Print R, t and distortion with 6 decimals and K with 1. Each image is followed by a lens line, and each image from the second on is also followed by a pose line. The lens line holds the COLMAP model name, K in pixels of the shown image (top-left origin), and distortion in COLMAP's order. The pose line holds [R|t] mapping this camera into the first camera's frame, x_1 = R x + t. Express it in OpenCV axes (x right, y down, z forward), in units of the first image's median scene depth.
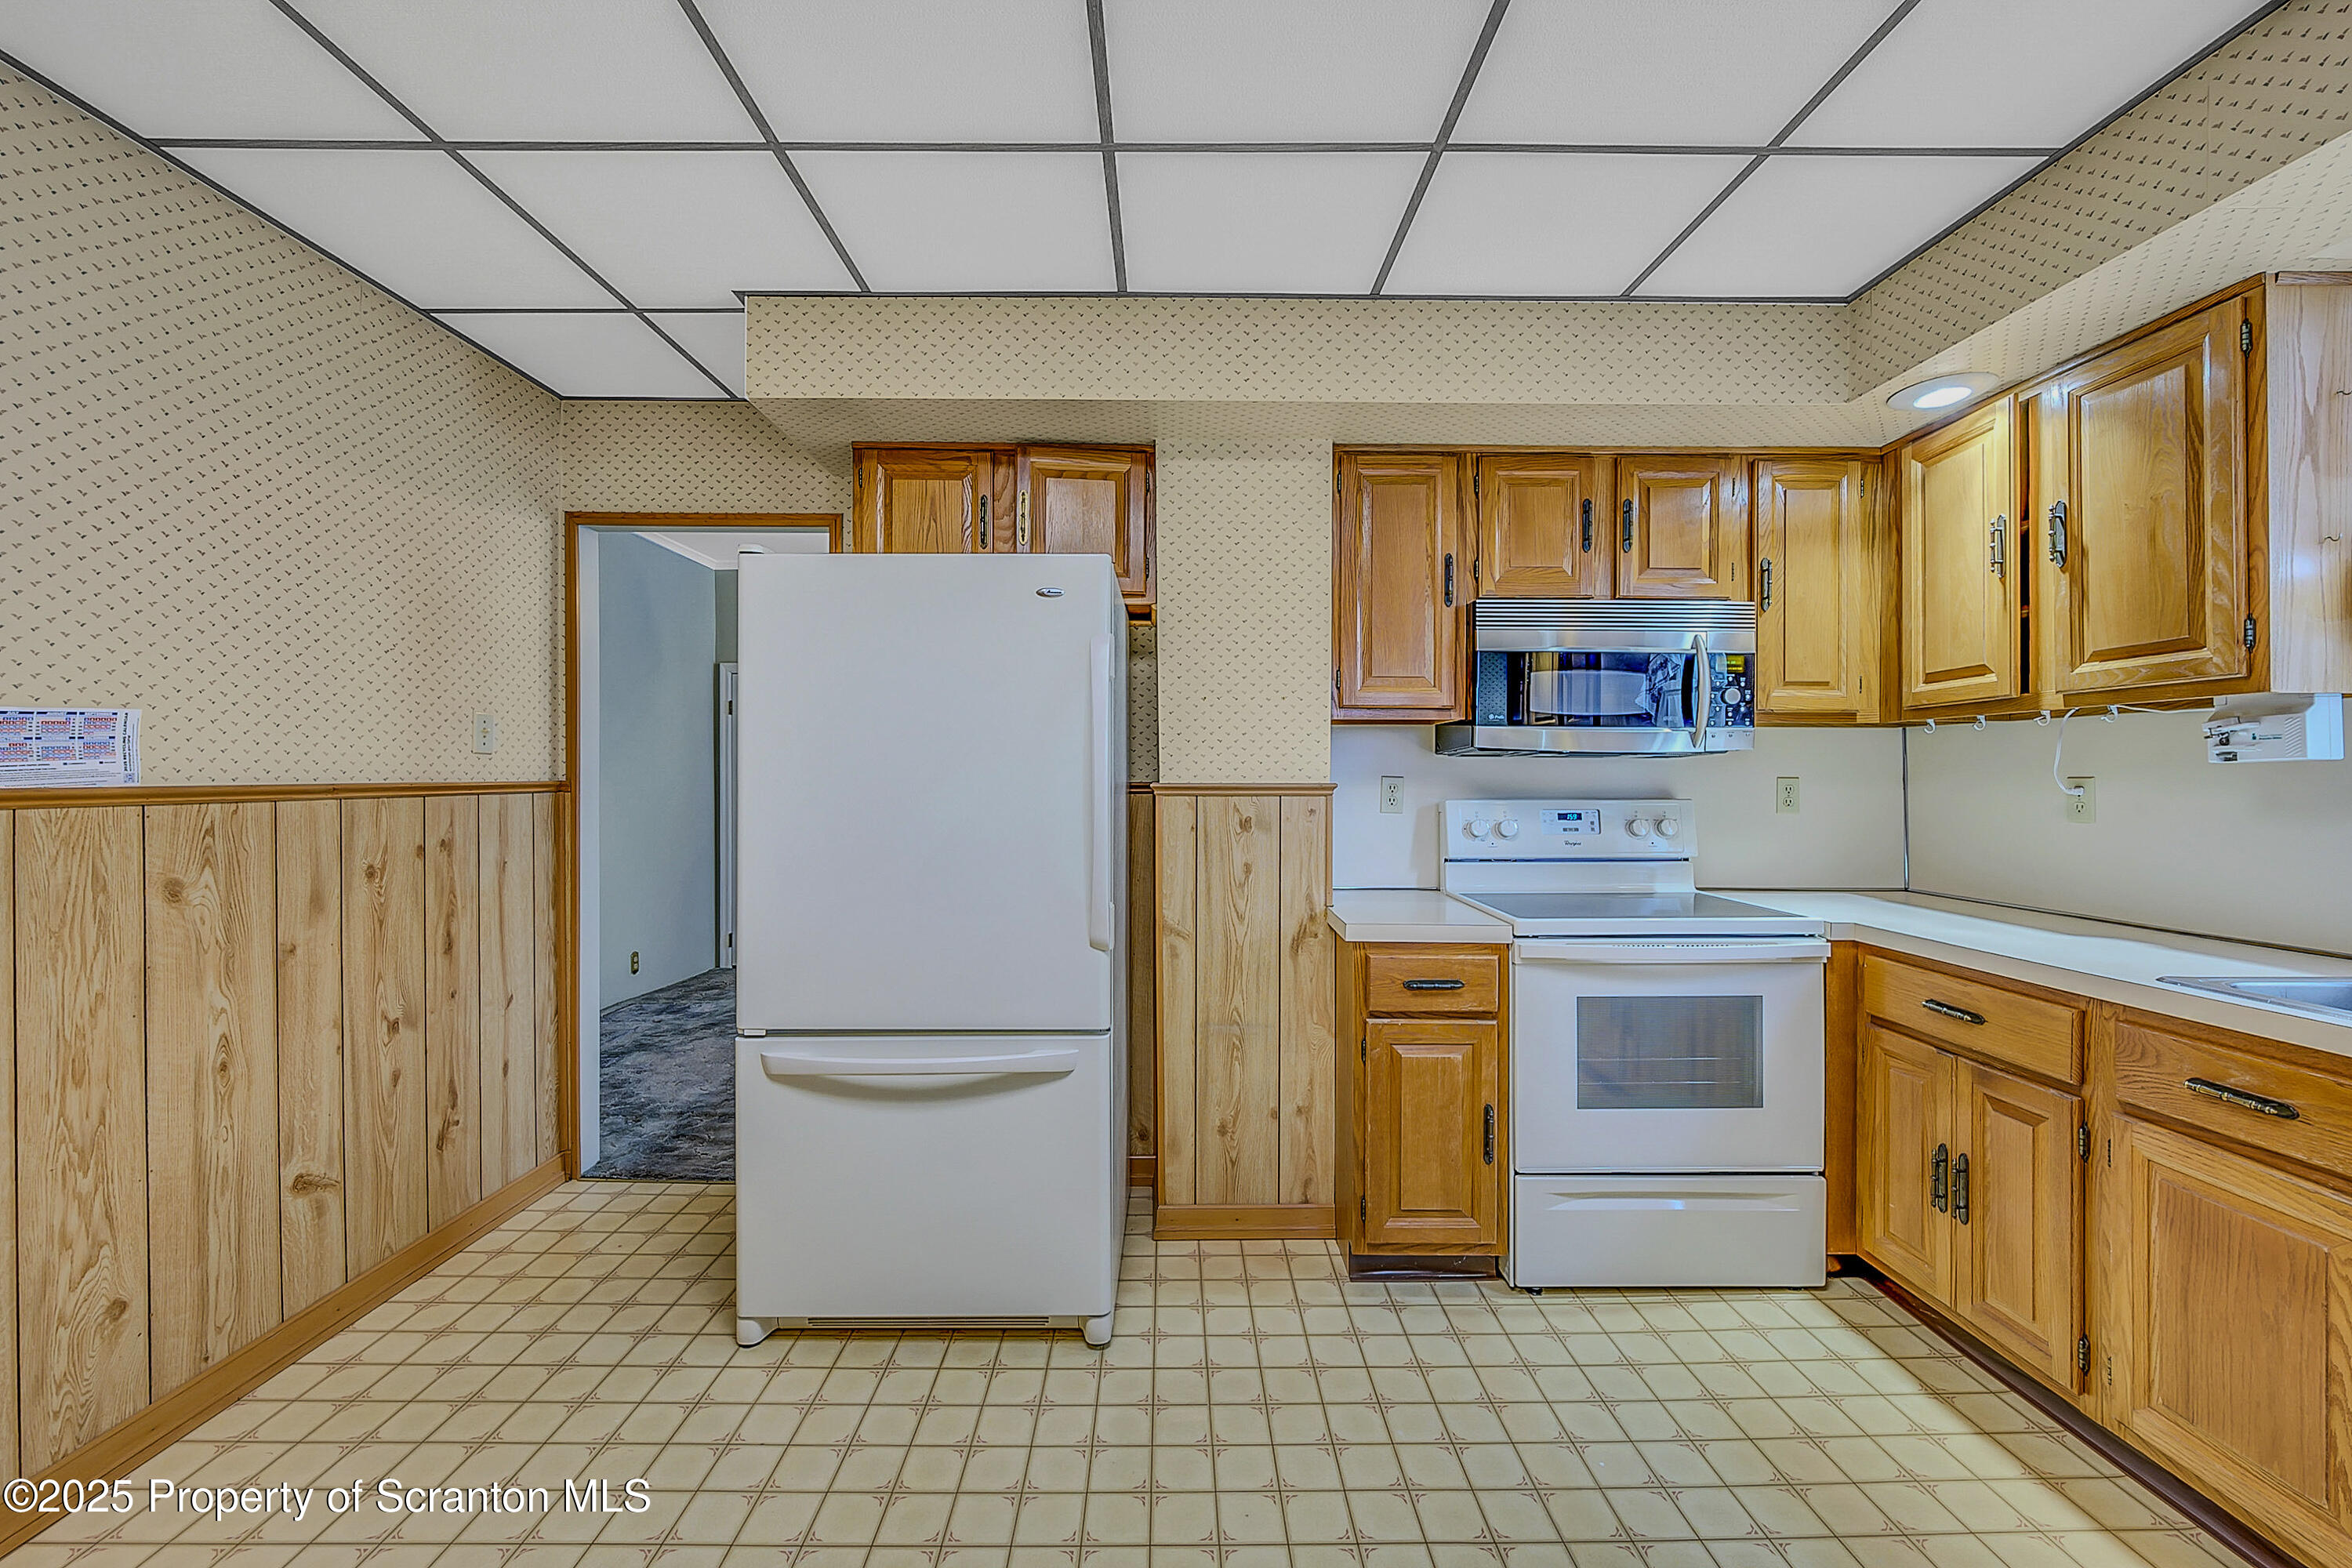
lens RADIAL K [[939.8, 0, 1186.4], [0, 939.8, 774.9], [0, 0, 1]] dist [0.002798, 0.000659]
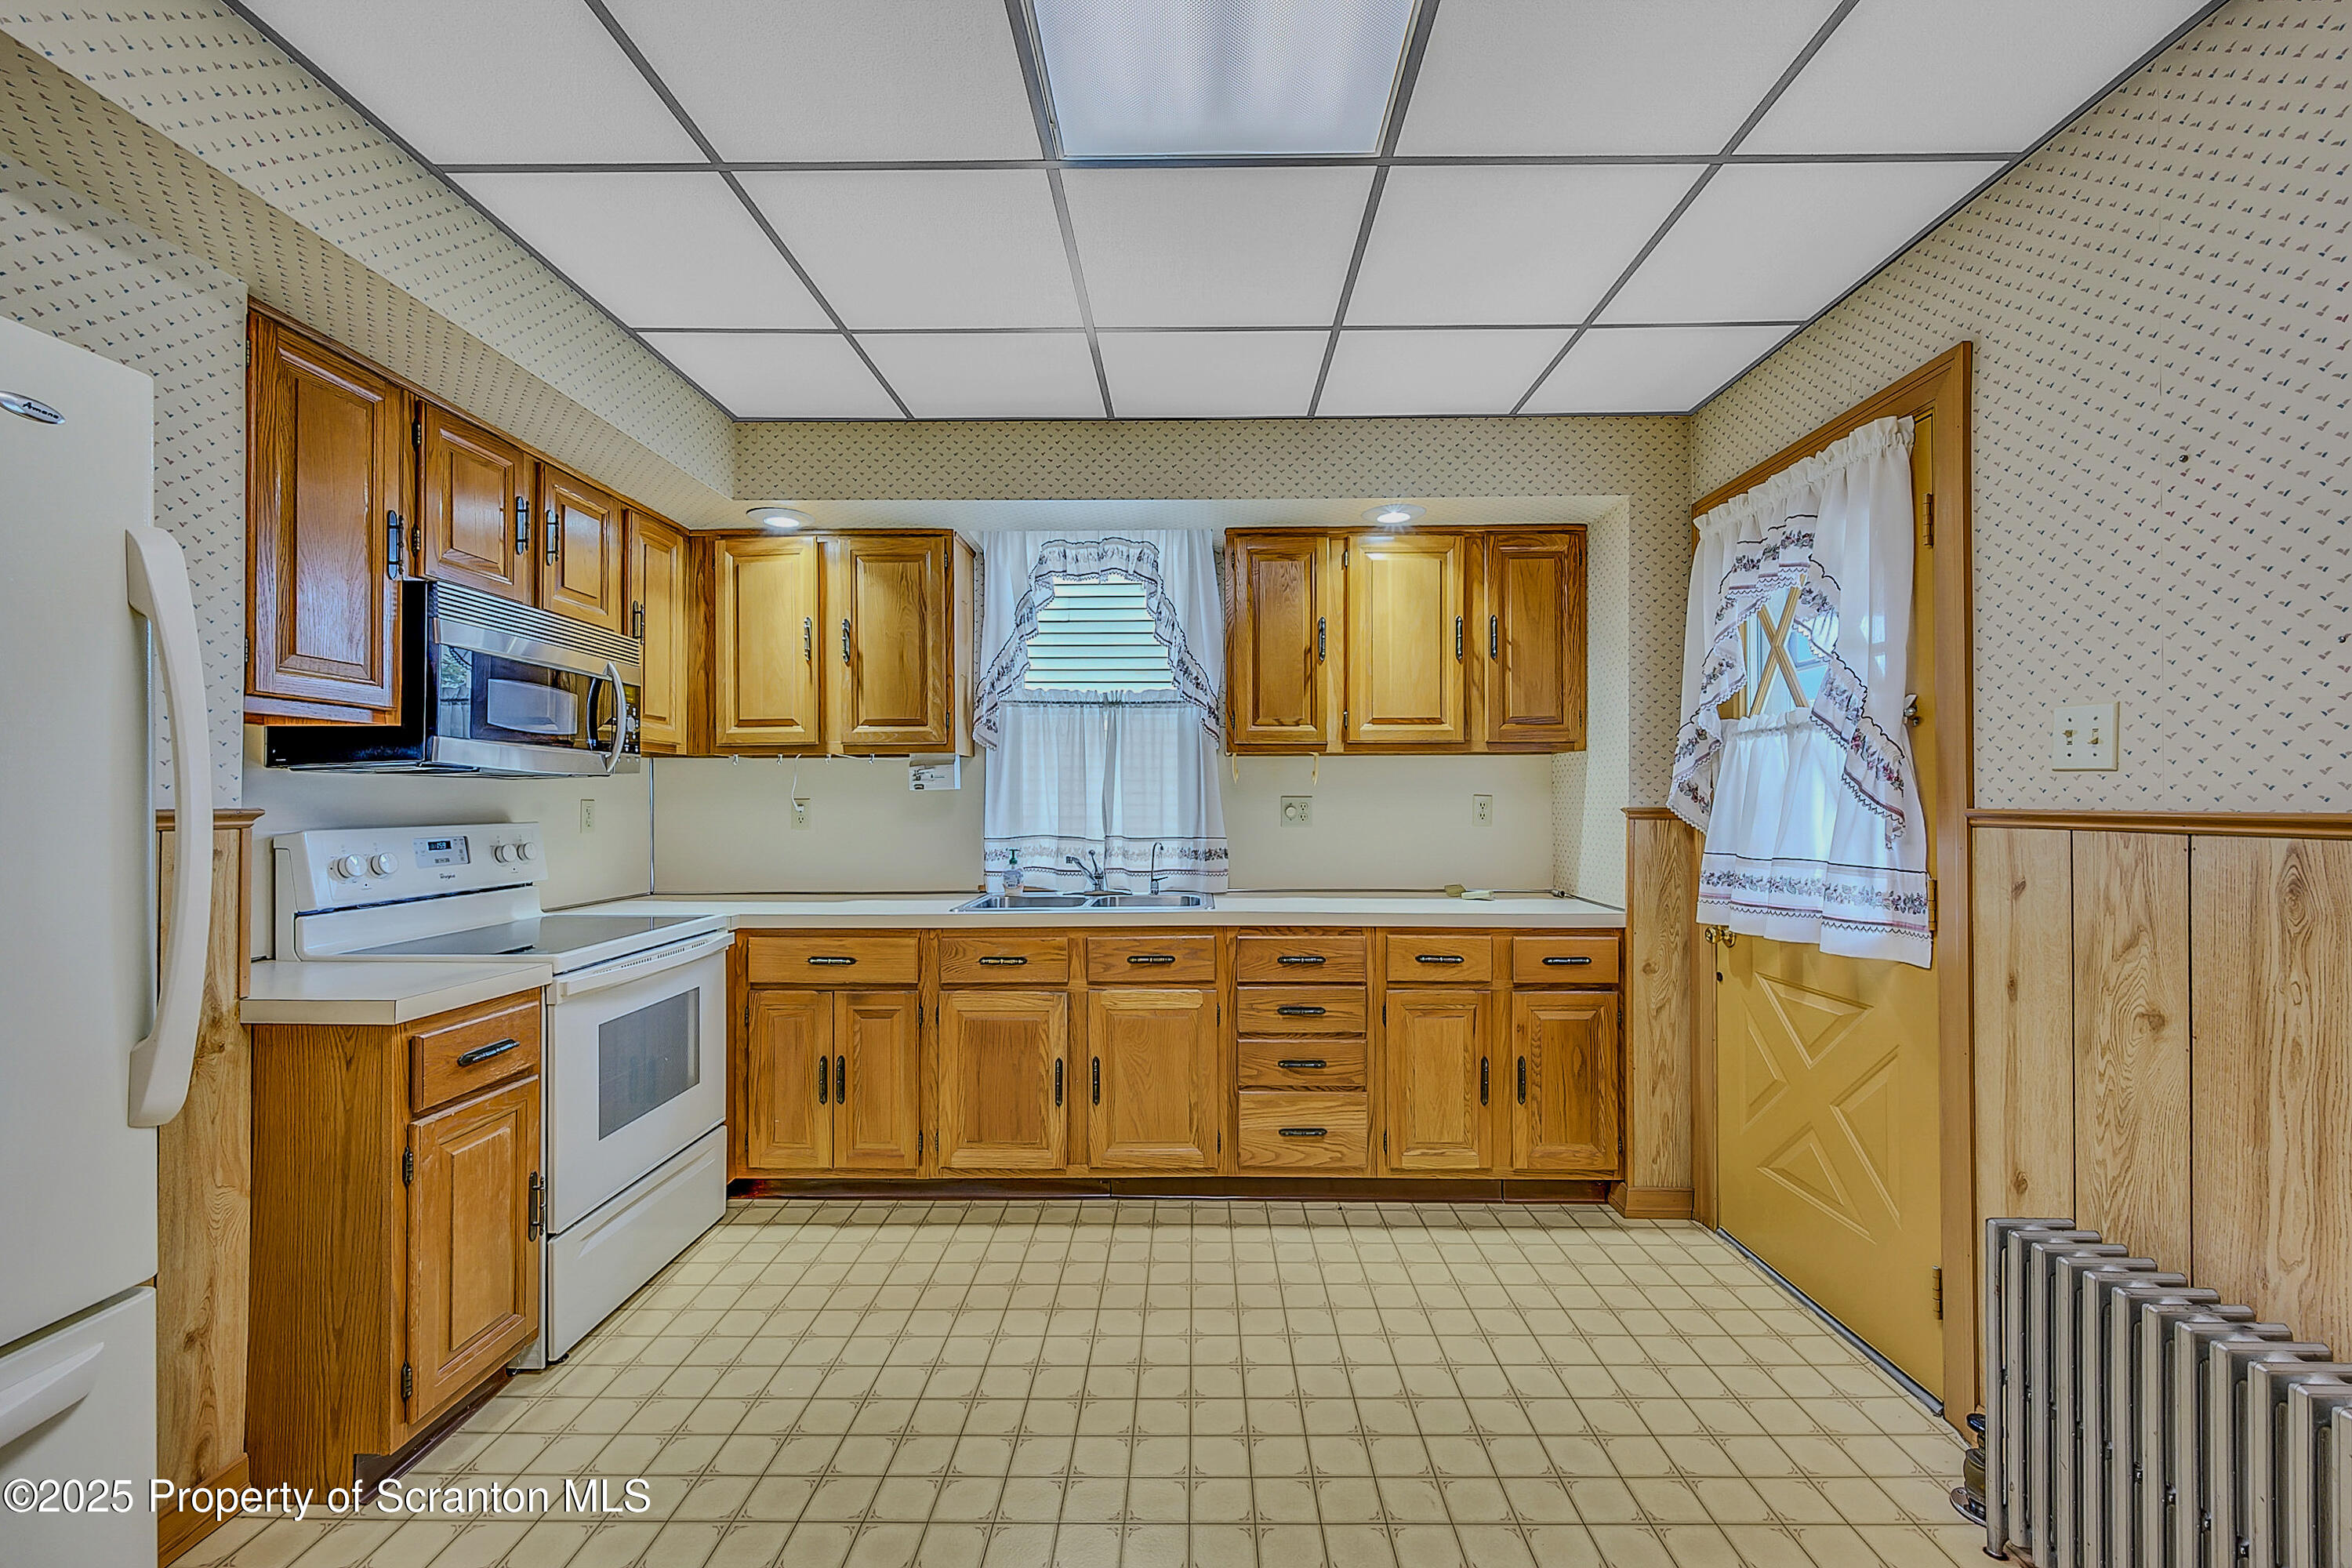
lens RADIAL K [[939.8, 0, 1191.3], [0, 939.8, 793.8], [0, 0, 1]] dist [0.002798, 0.000659]
pose [[0.028964, 0.005068, 0.999568, -0.538894], [0.002225, 0.999984, -0.005134, 0.003632], [-0.999578, 0.002373, 0.028952, 0.360214]]
